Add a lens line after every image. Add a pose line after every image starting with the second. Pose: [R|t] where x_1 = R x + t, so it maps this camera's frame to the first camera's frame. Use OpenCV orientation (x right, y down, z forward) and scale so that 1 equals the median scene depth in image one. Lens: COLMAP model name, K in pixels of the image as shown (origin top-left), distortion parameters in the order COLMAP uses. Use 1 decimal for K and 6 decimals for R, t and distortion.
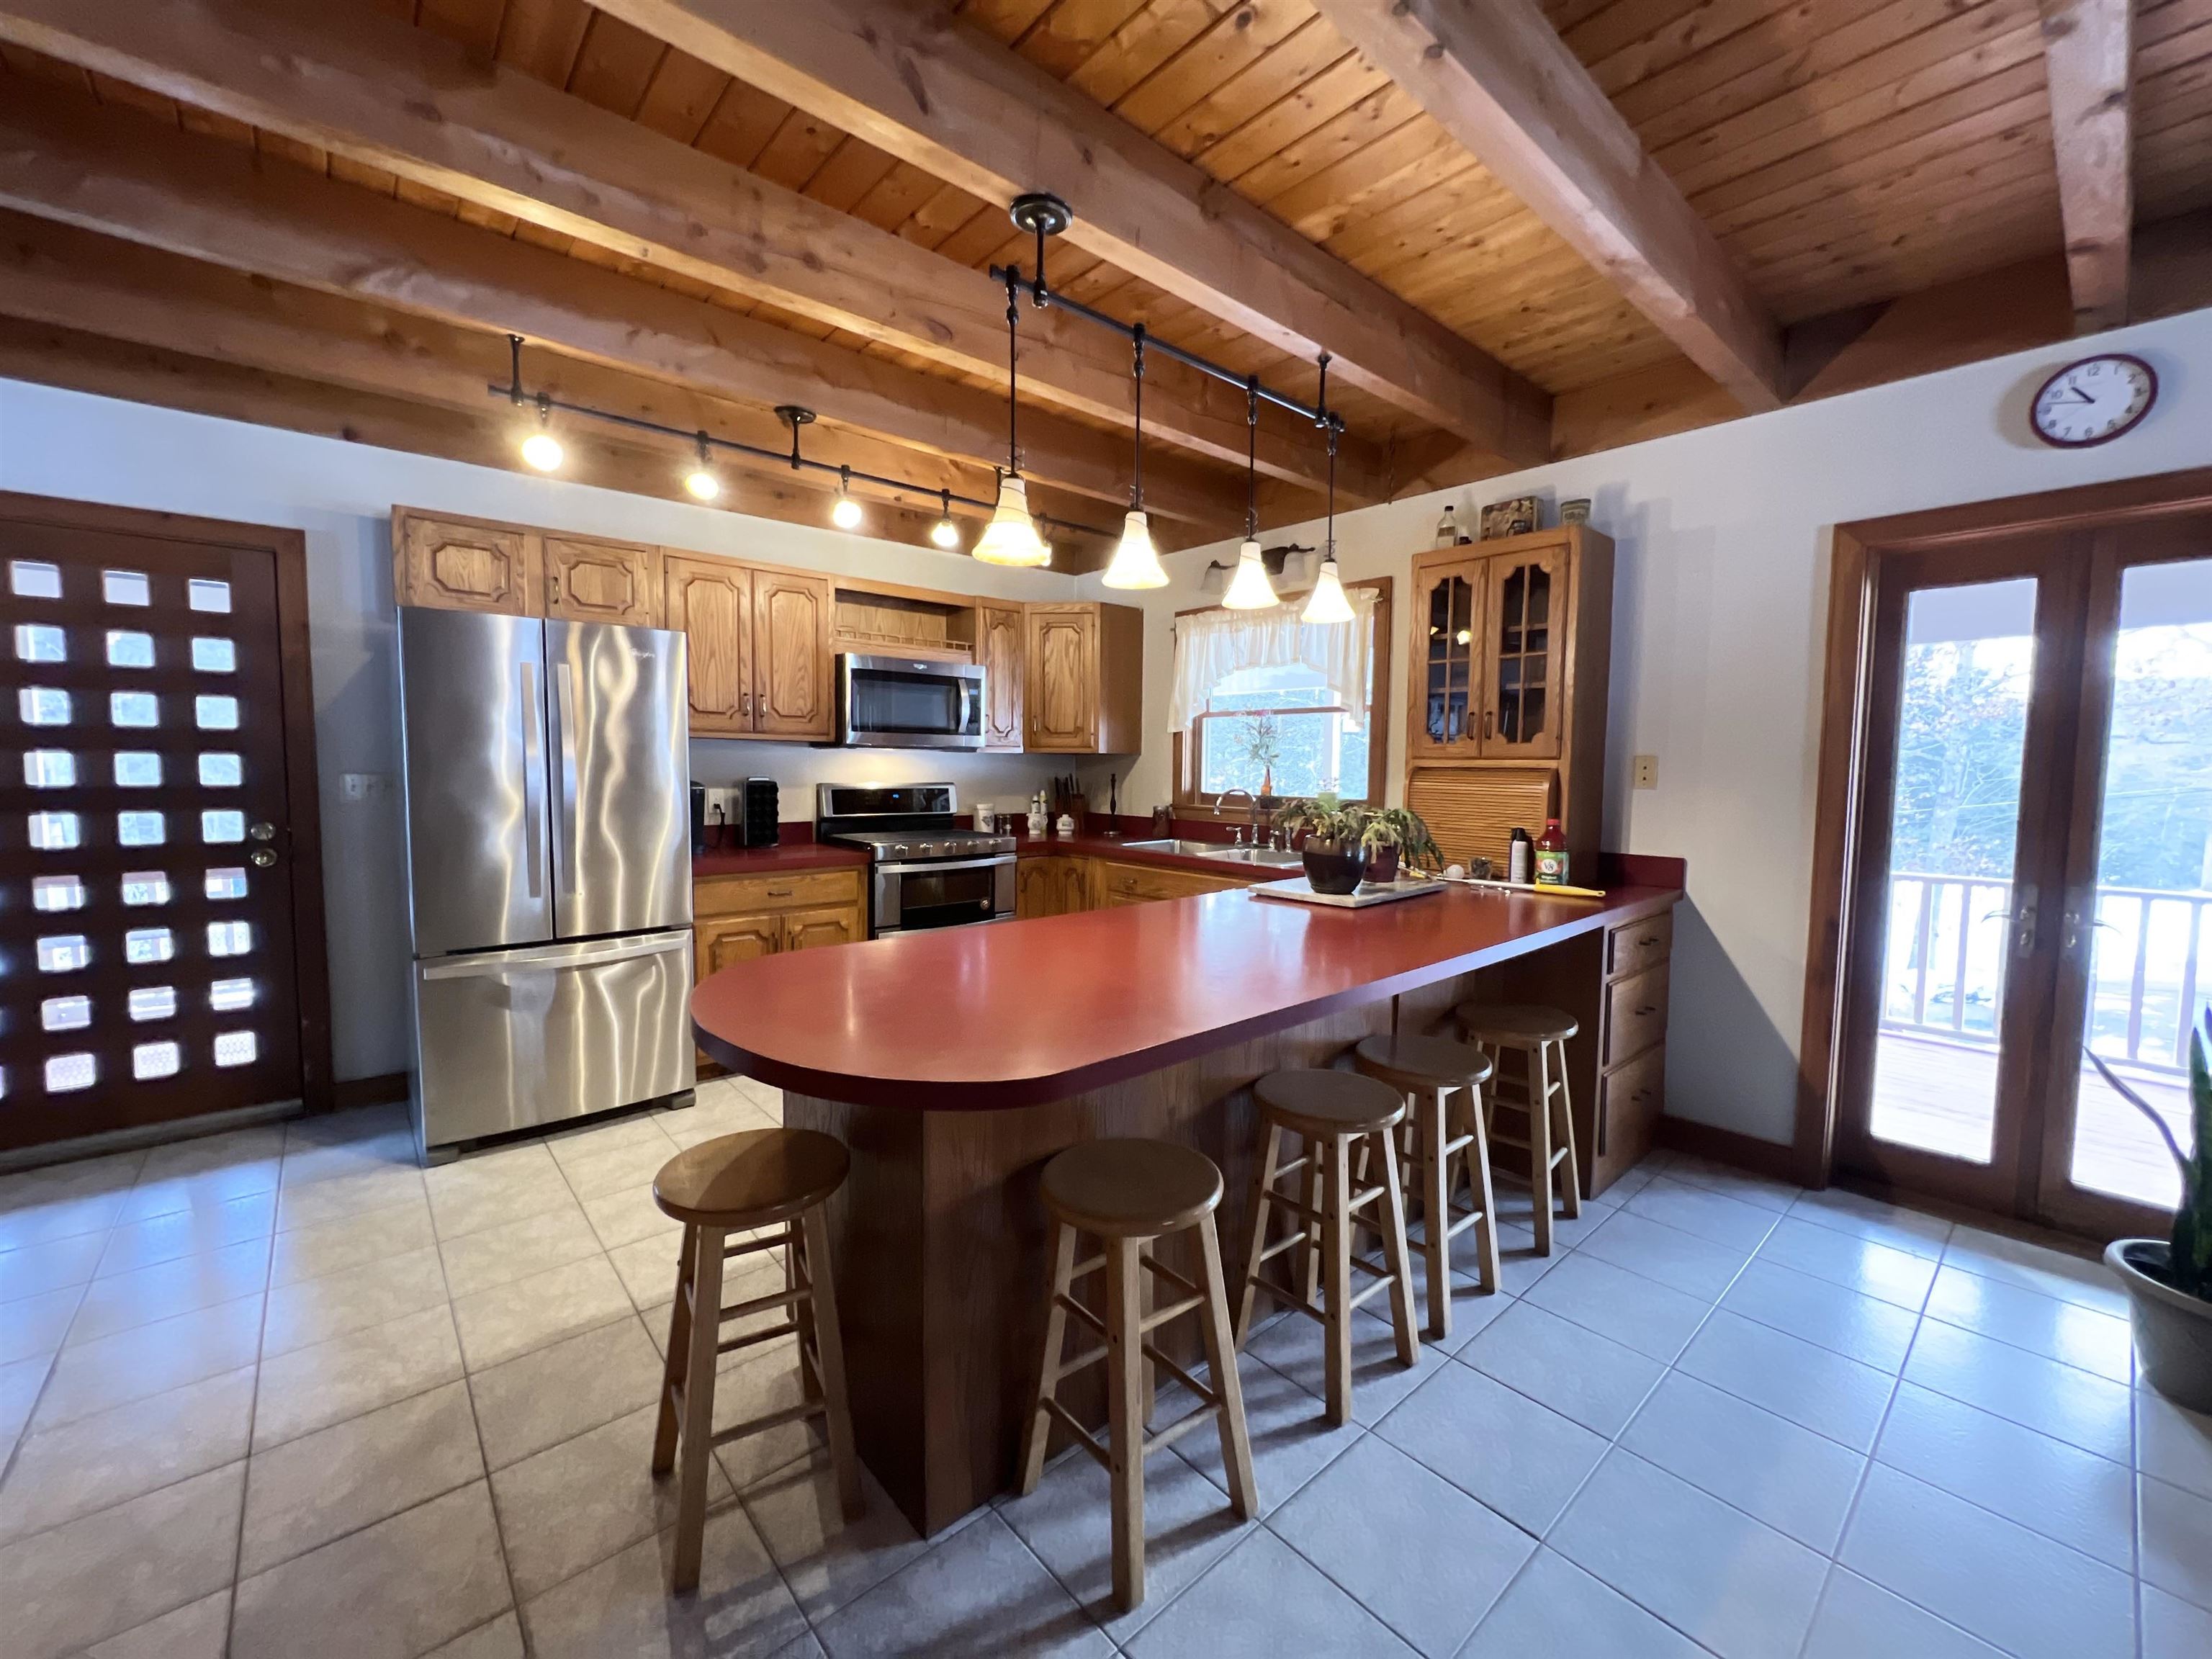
lens RADIAL K [[881.6, 0, 1105.9], [0, 881.6, 825.9], [0, 0, 1]] dist [-0.003469, 0.001100]
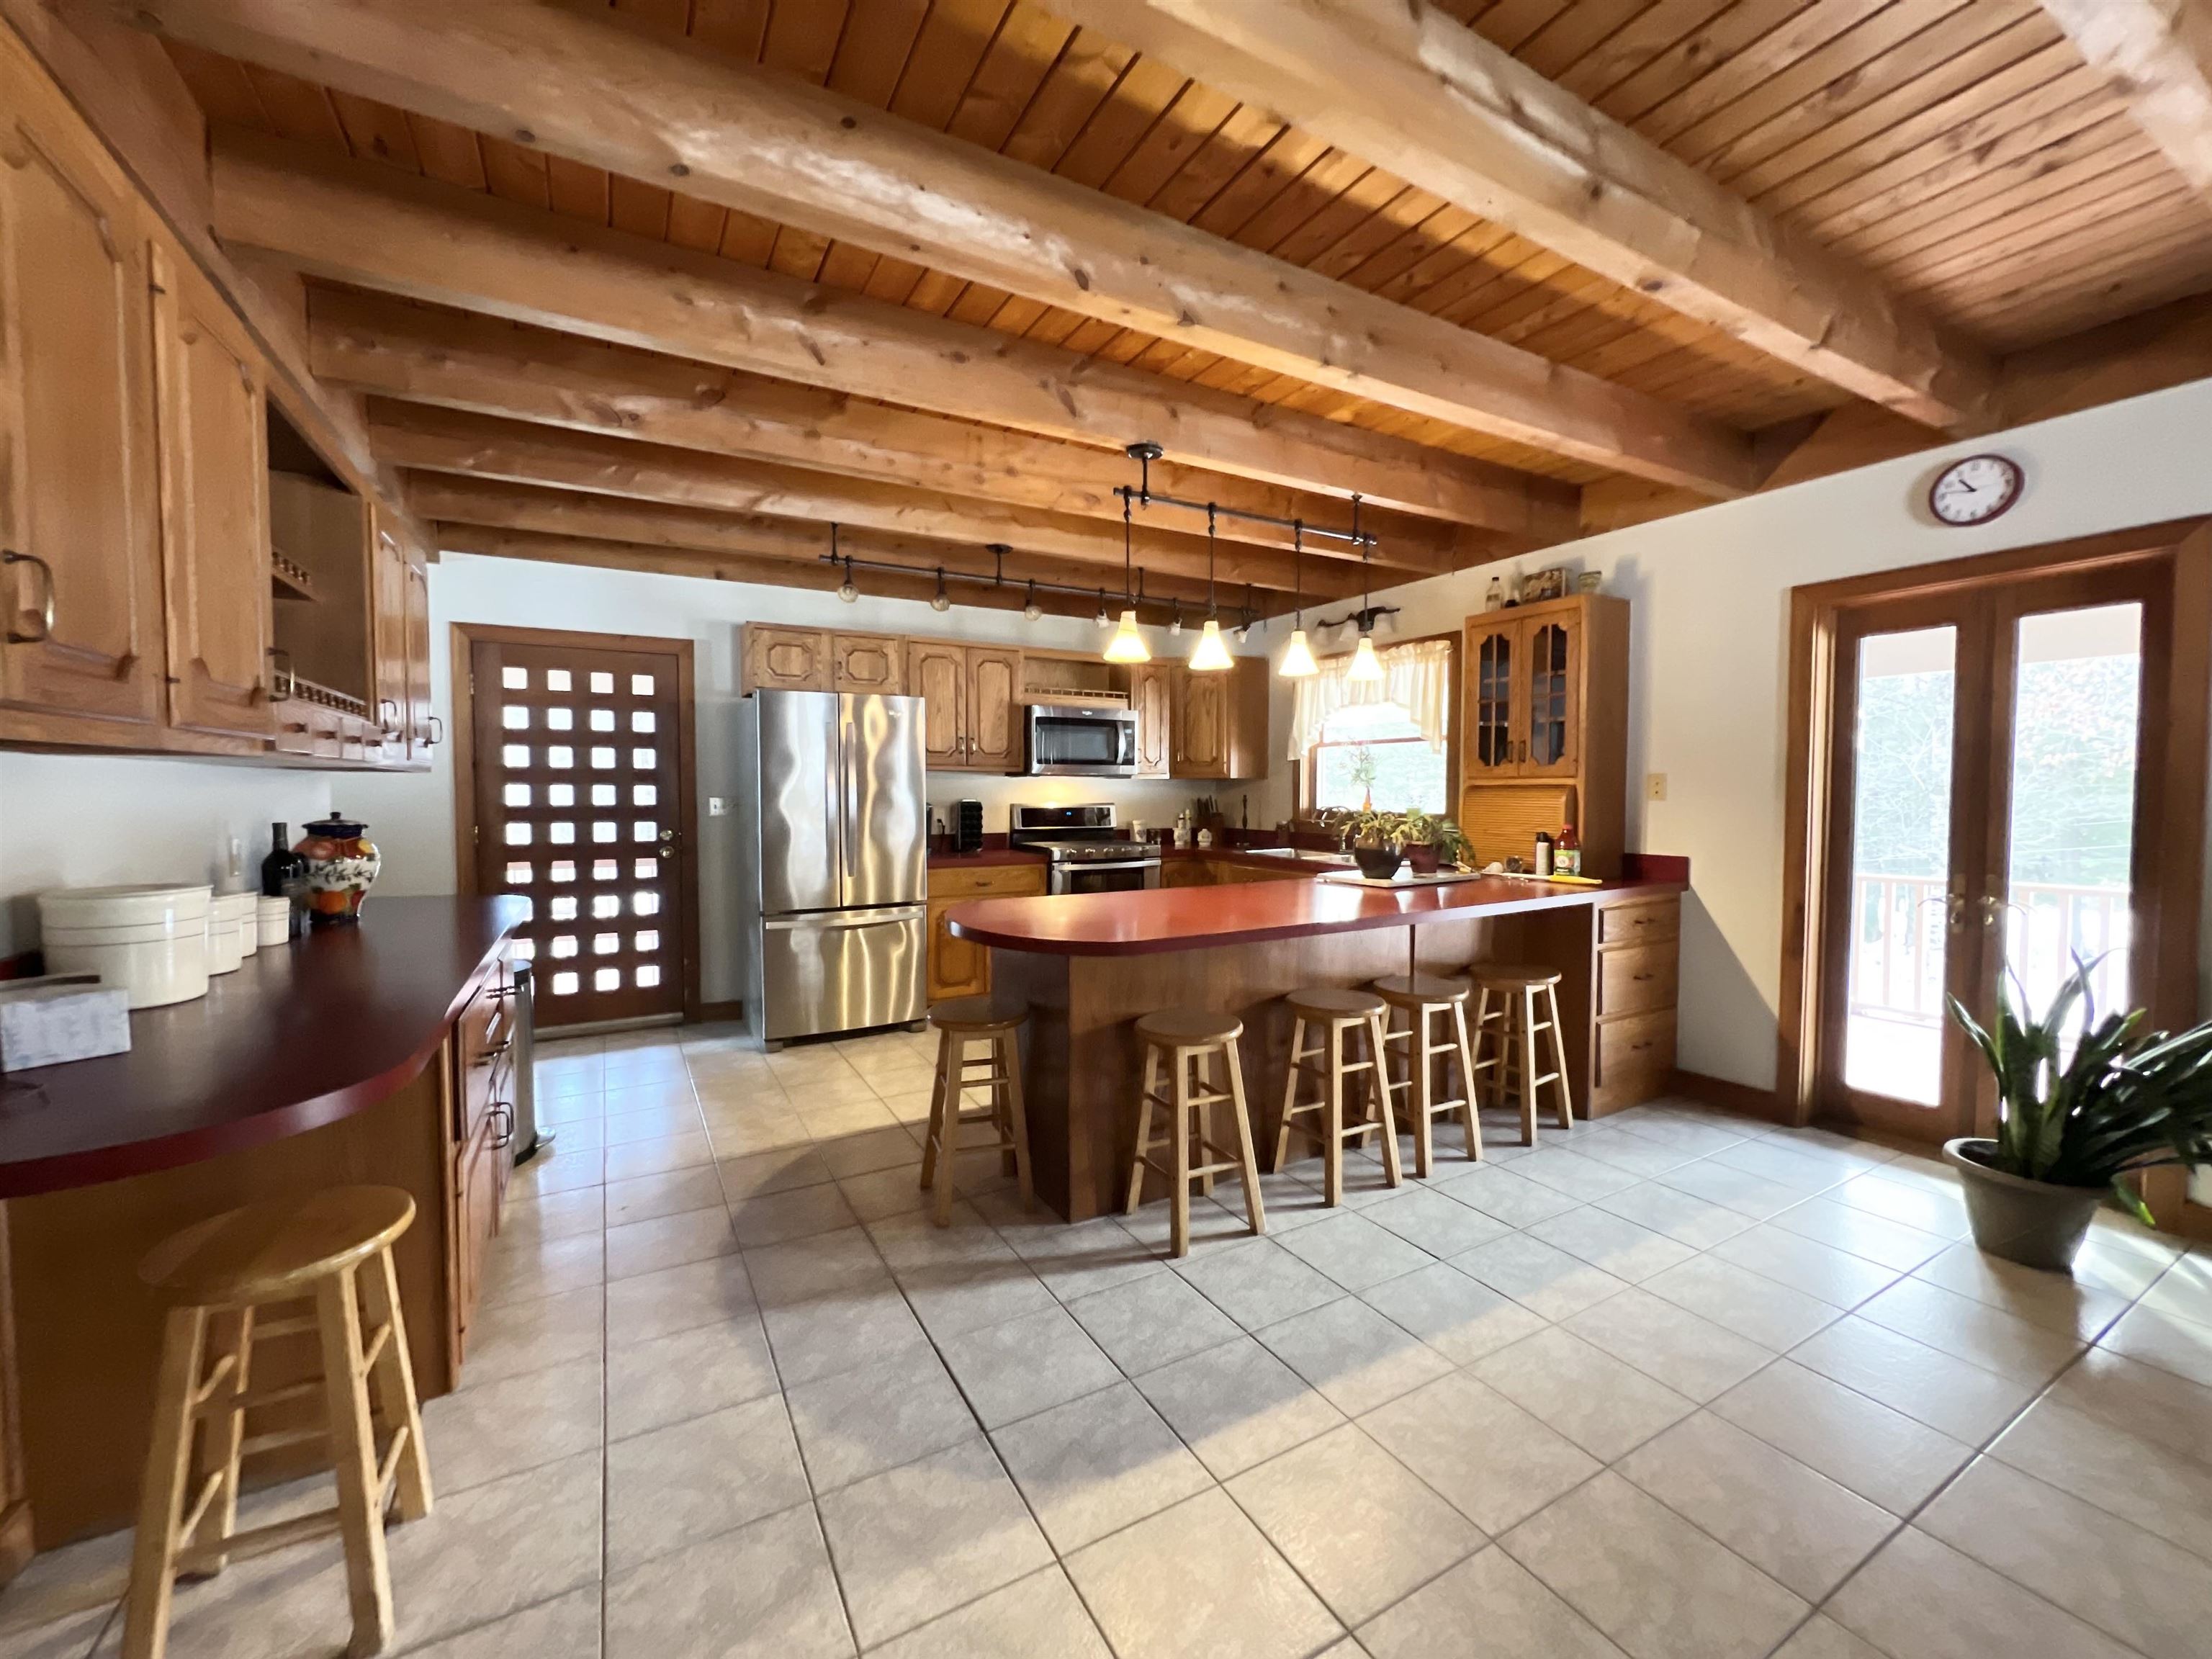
lens RADIAL K [[881.6, 0, 1105.1], [0, 881.6, 827.2], [0, 0, 1]] dist [-0.003469, 0.001100]
pose [[0.978963, -0.001317, -0.204033, 0.110201], [-0.004679, 0.999571, -0.028903, 0.033974], [0.203984, 0.029249, 0.978537, -0.357902]]
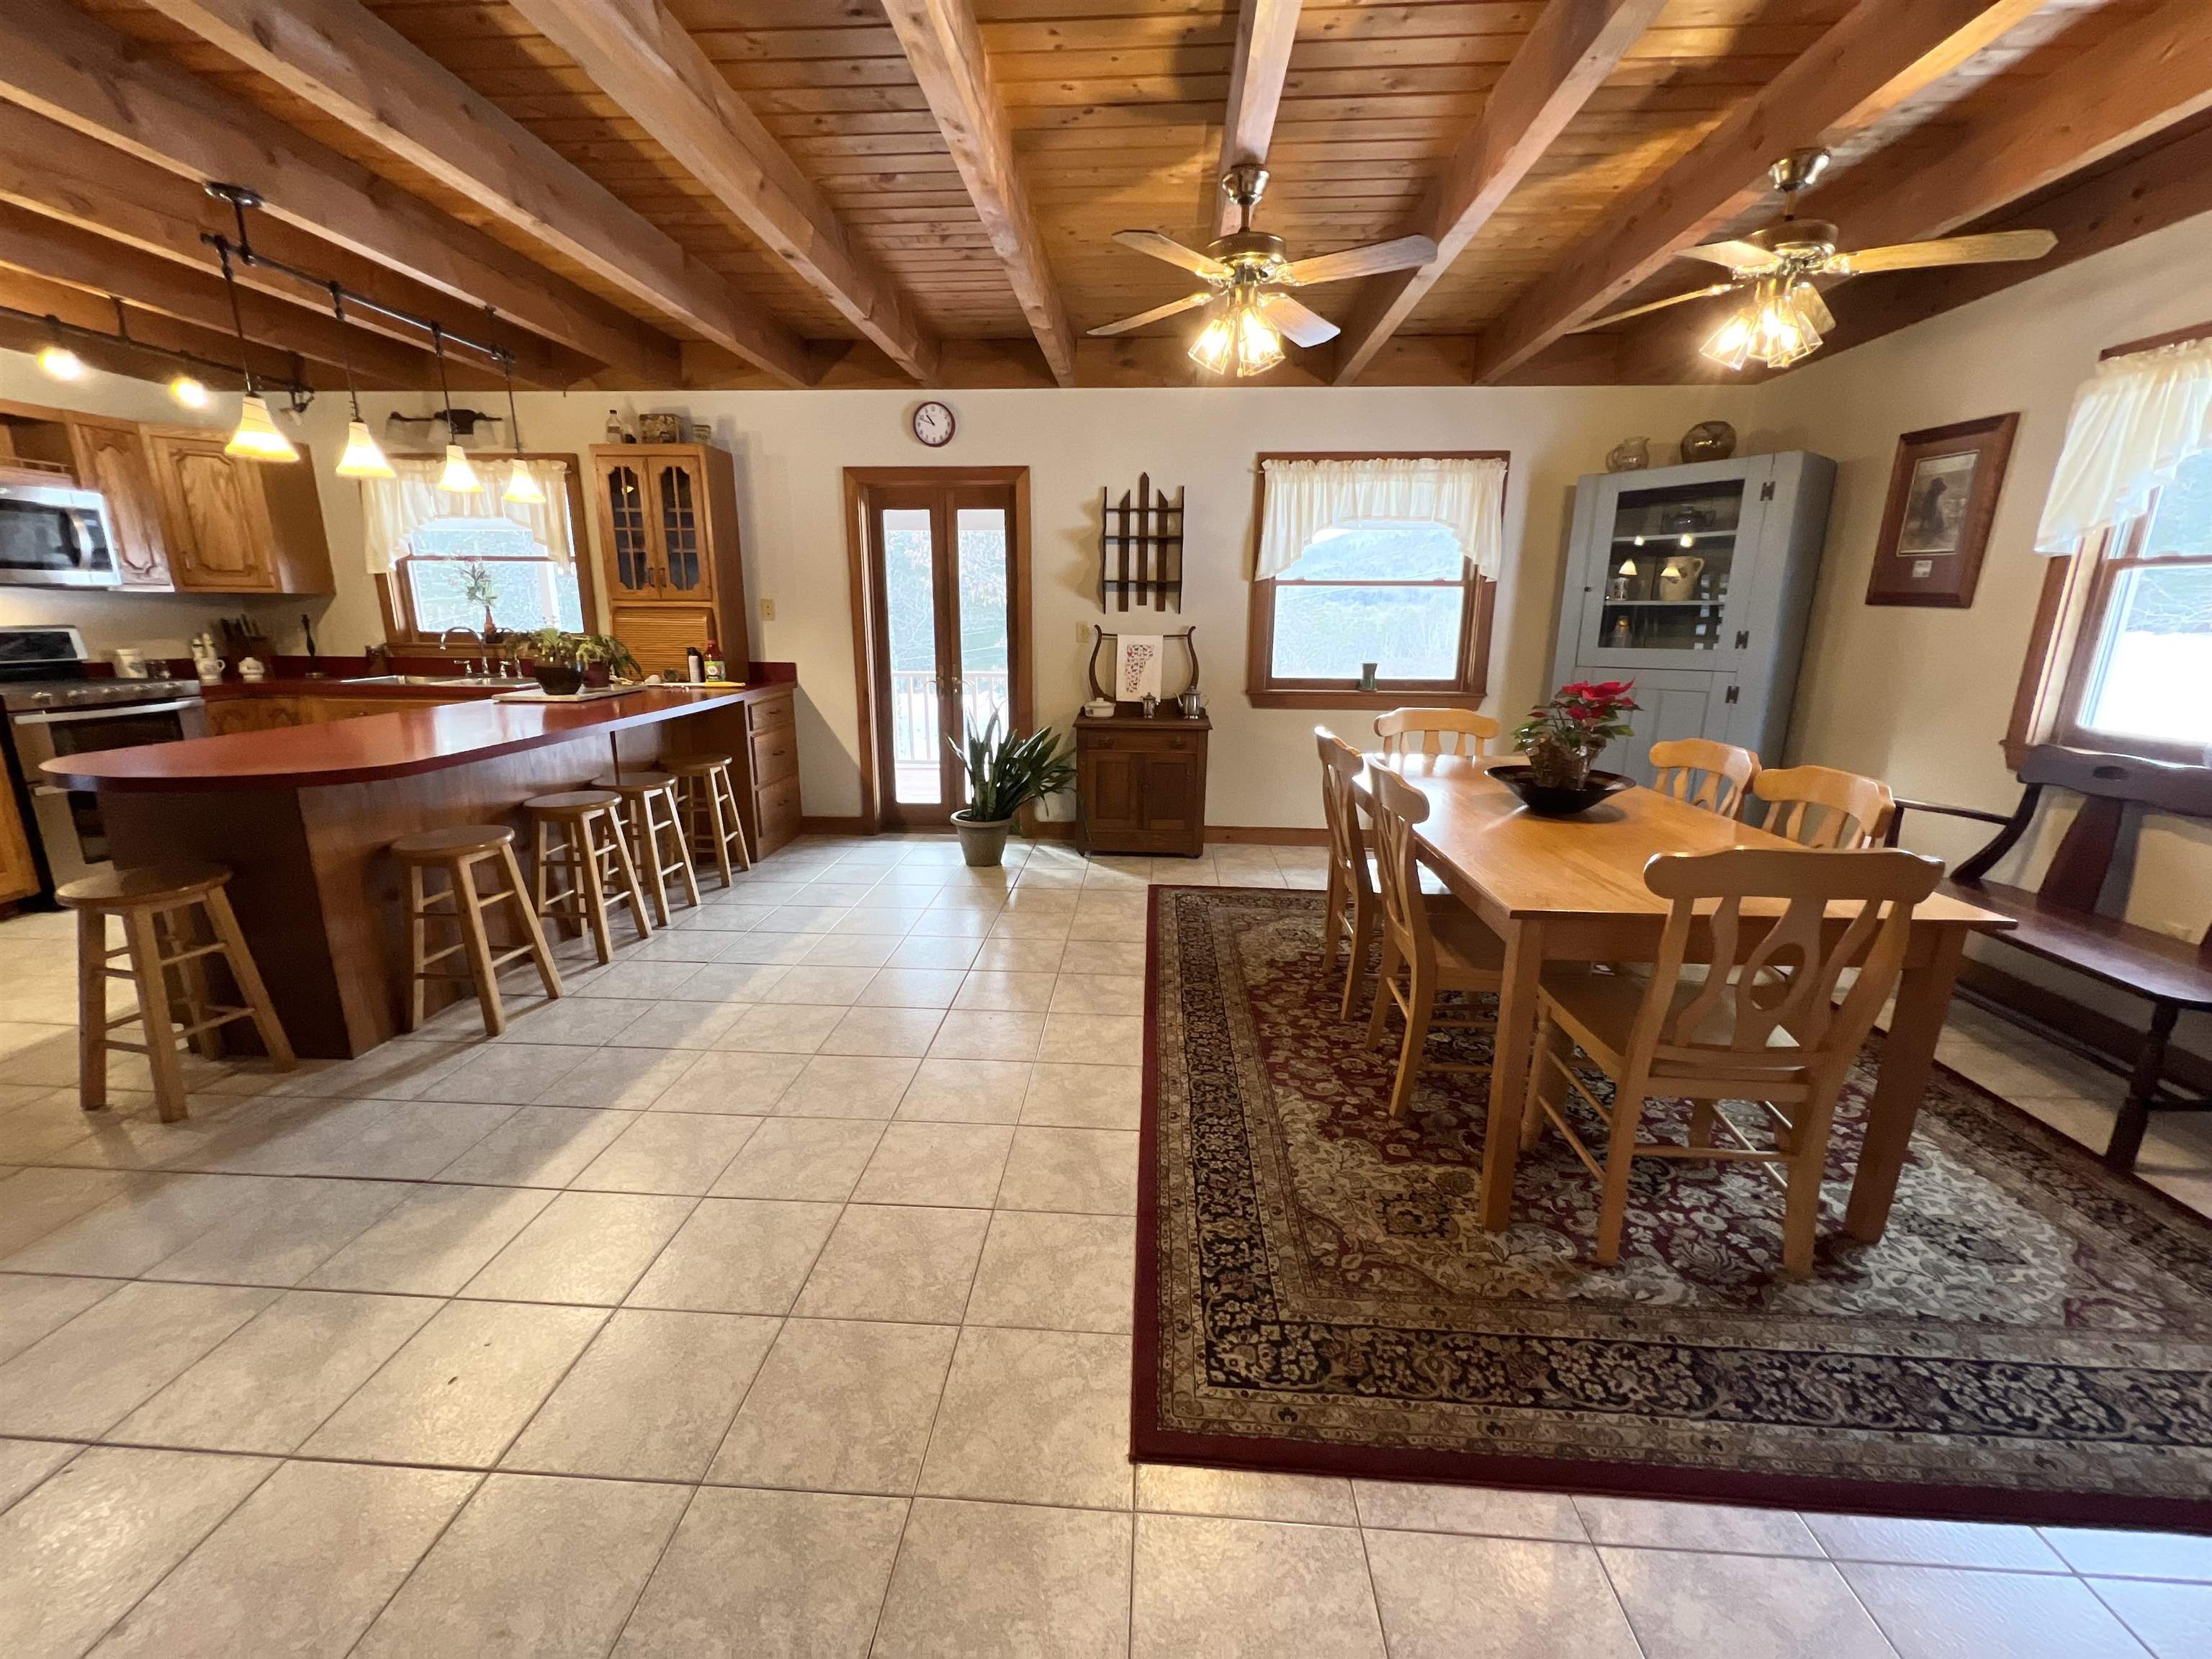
lens RADIAL K [[881.6, 0, 1101.2], [0, 881.6, 827.0], [0, 0, 1]] dist [-0.003469, 0.001100]
pose [[0.703335, -0.171851, 0.689773, -0.141132], [0.047840, 0.979581, 0.195274, 0.042977], [-0.709247, -0.104344, 0.697195, -0.603685]]
